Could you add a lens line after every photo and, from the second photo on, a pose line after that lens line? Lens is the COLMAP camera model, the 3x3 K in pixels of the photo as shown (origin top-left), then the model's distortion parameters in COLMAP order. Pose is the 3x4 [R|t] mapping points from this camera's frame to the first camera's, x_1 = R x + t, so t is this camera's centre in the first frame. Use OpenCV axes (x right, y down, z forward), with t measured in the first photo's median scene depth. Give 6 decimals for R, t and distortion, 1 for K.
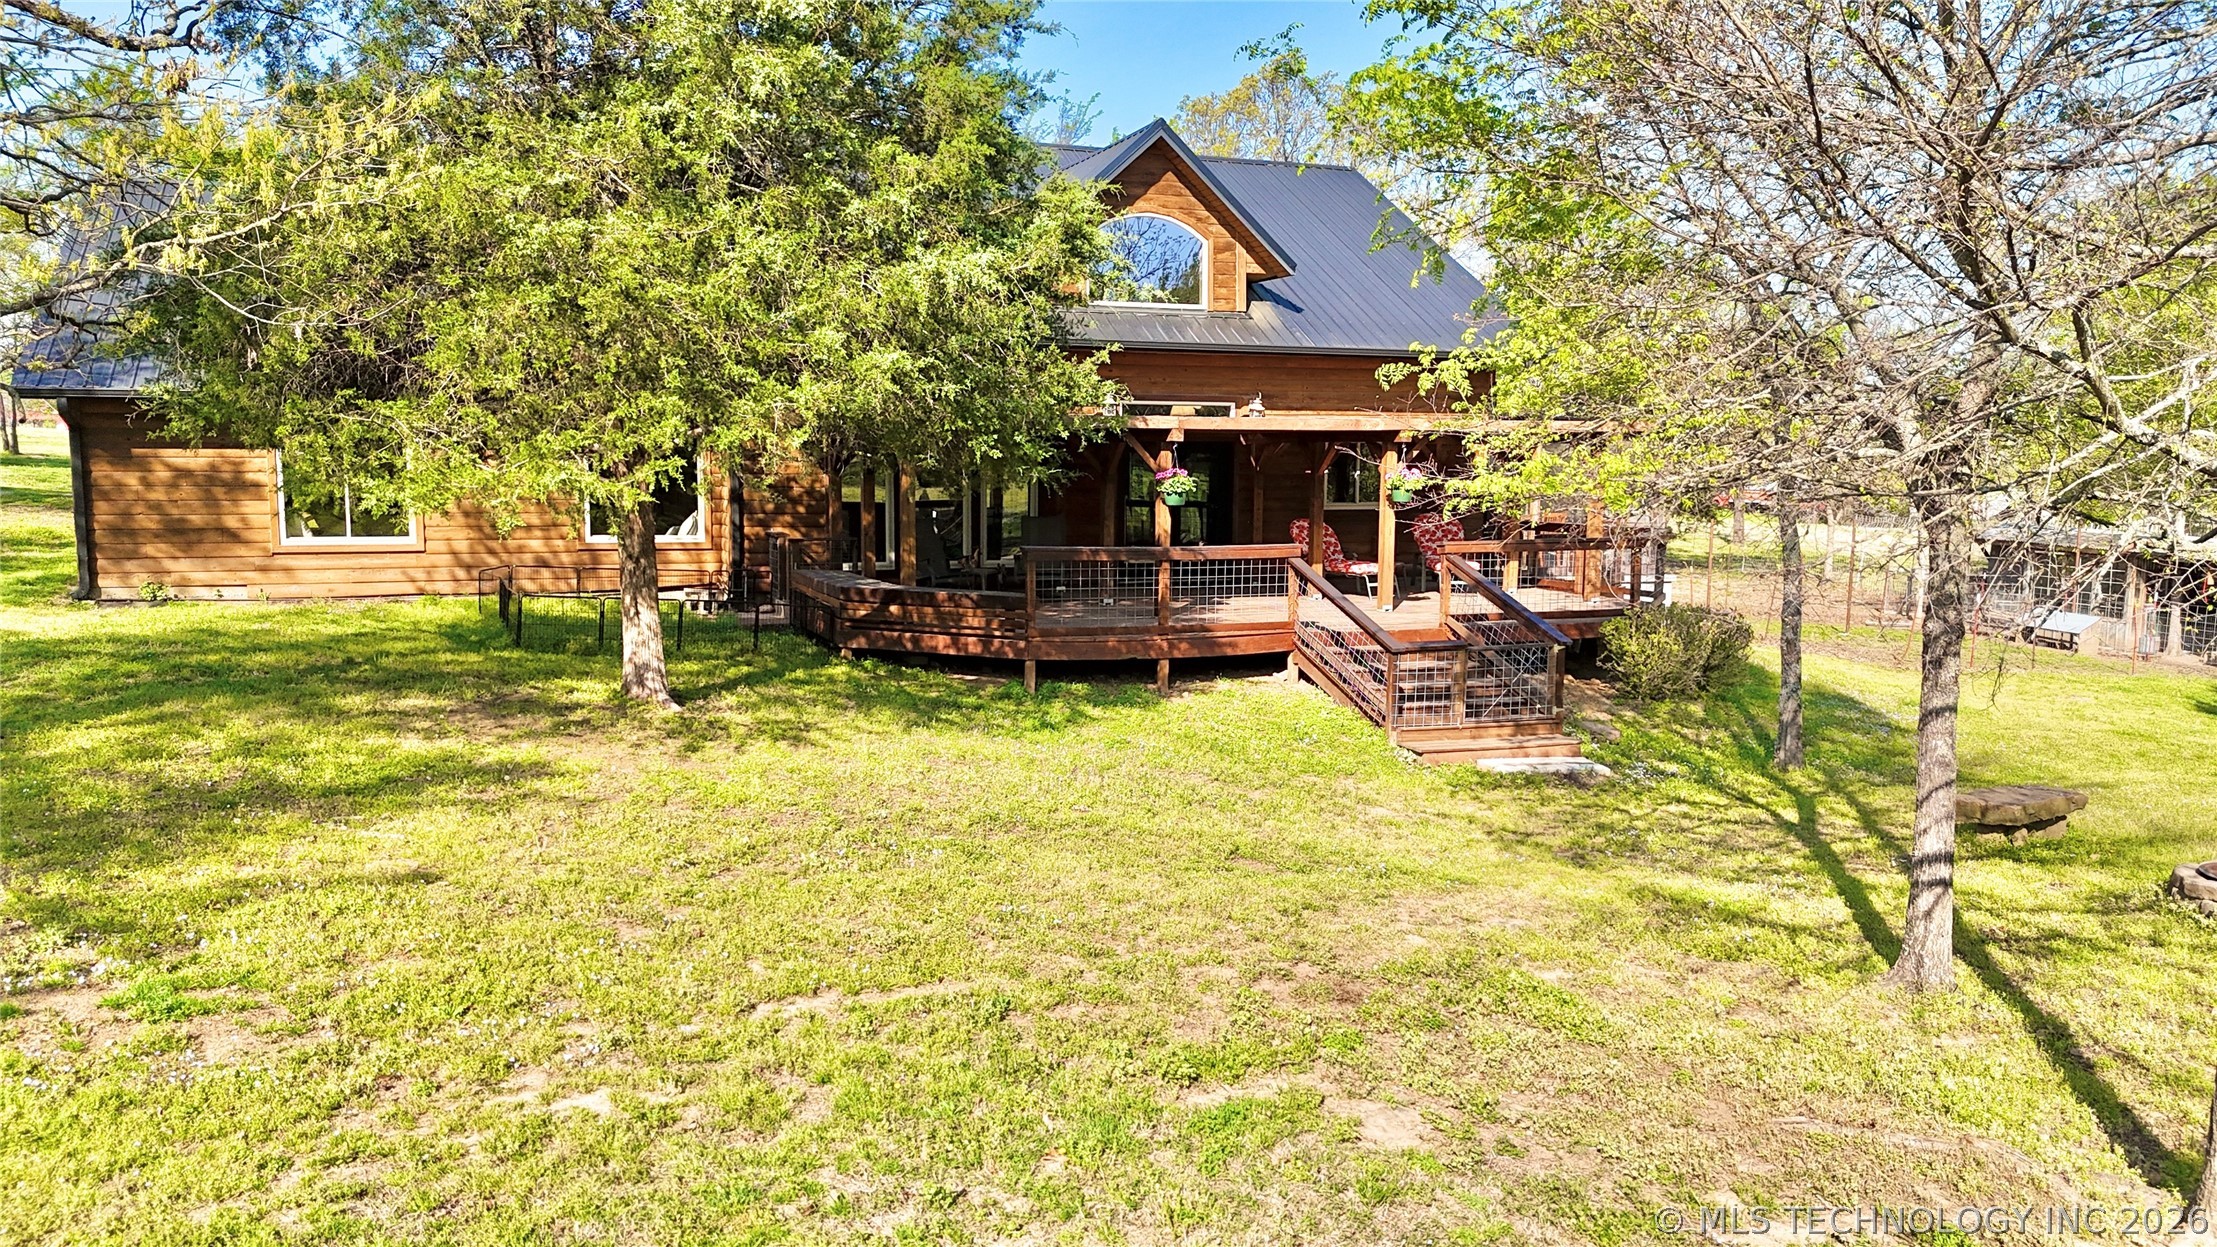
lens RADIAL K [[1638.4, 0, 1115.2], [0, 1638.4, 622.5], [0, 0, 1]] dist [0.064297, -0.066916]
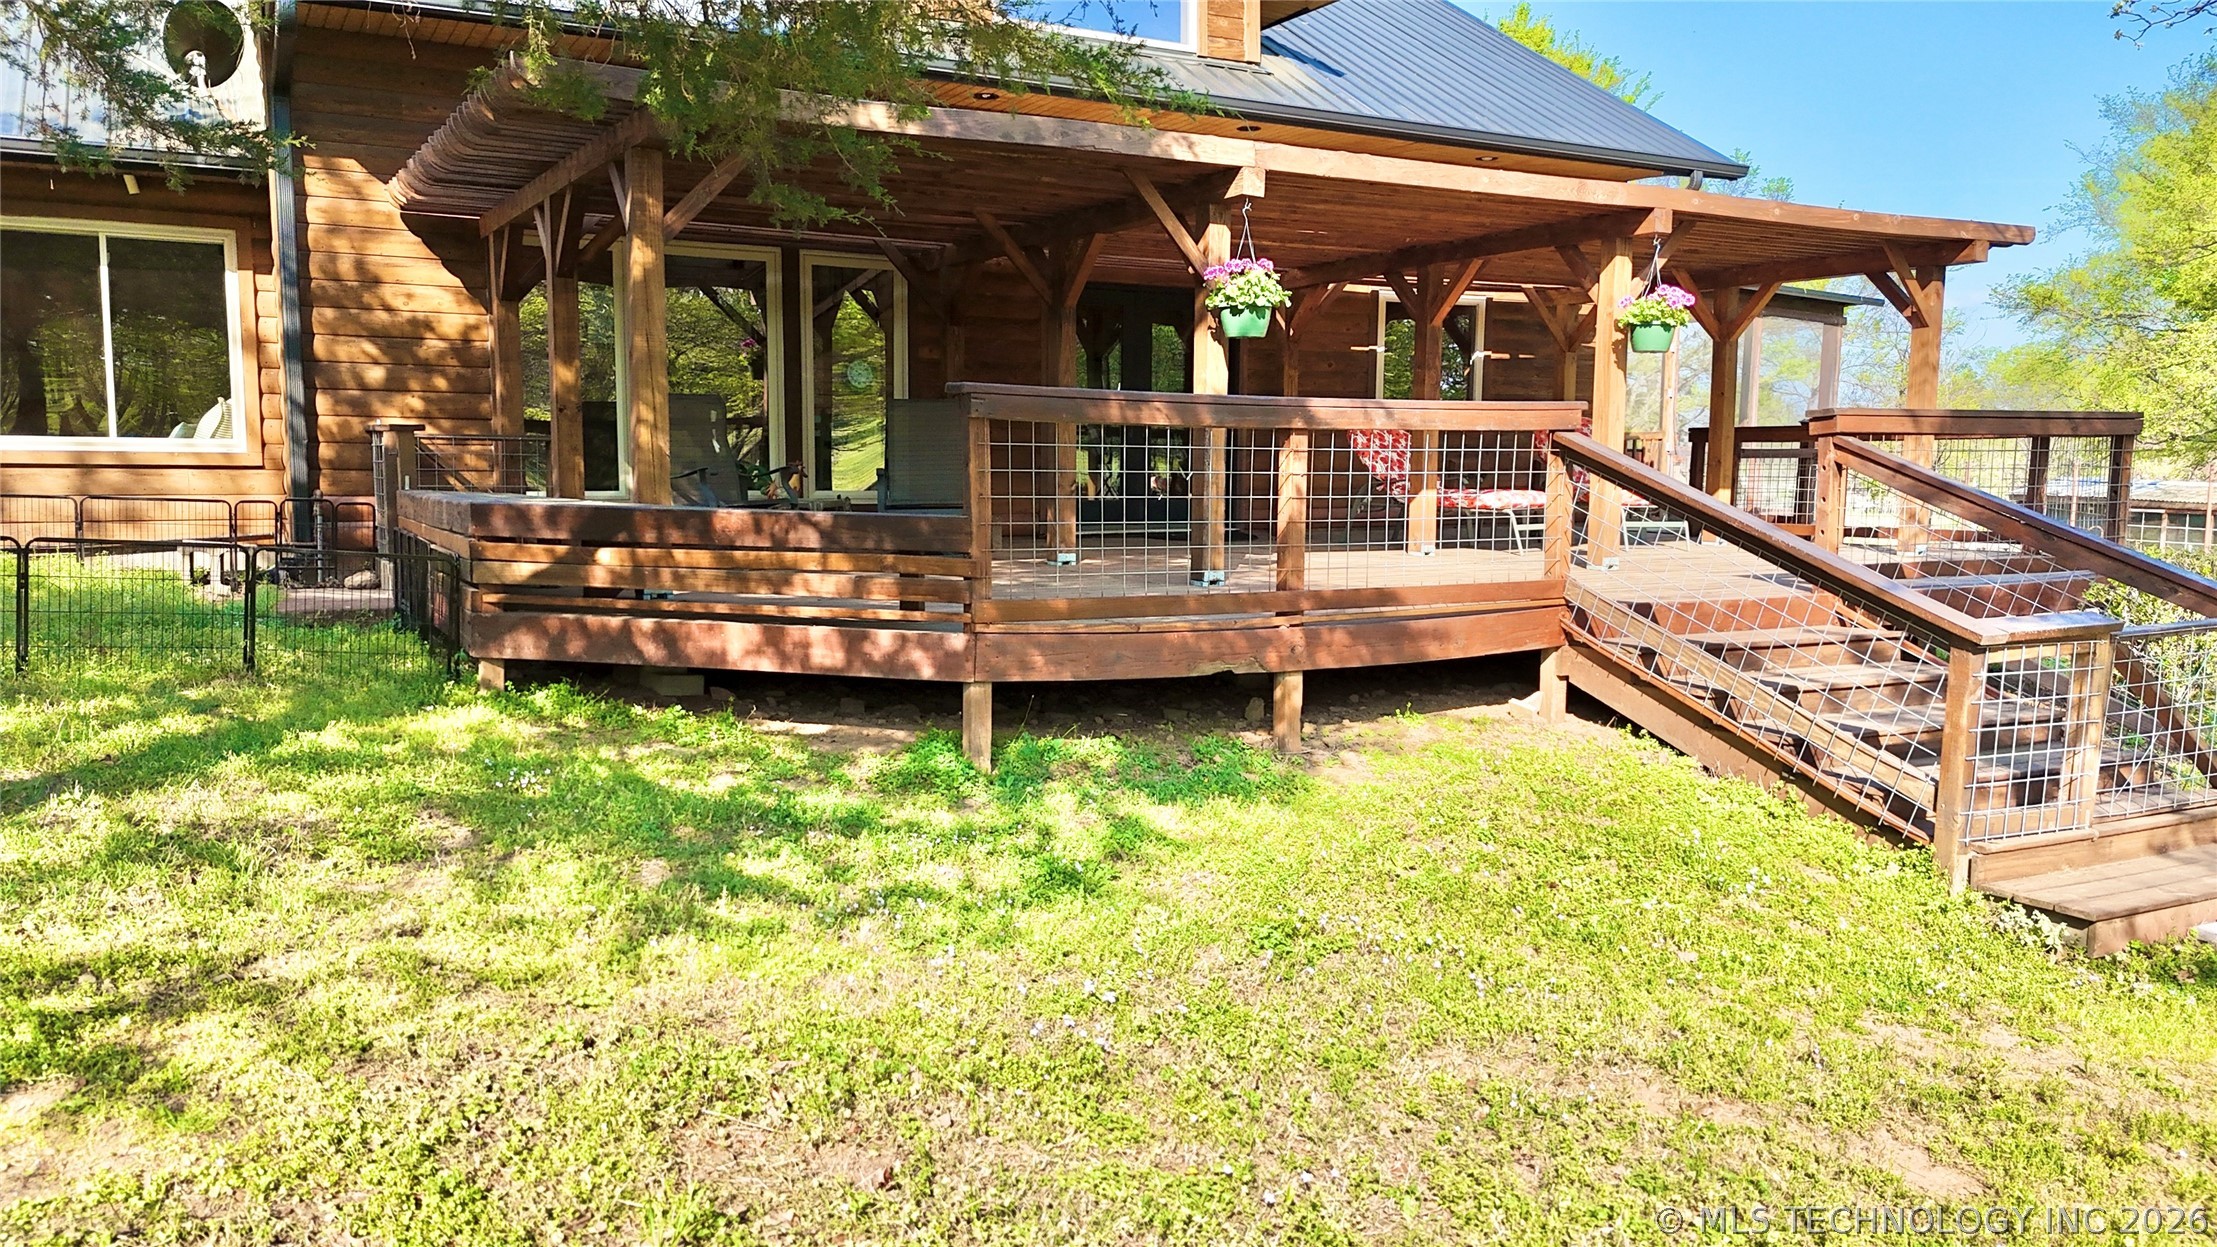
lens RADIAL K [[1638.4, 0, 1097.1], [0, 1638.4, 630.4], [0, 0, 1]] dist [0.064297, -0.066916]
pose [[0.993172, -0.016131, 0.115536, -0.065529], [0.015823, 0.999868, 0.003583, 0.009568], [-0.115578, -0.001730, 0.993297, 0.595304]]
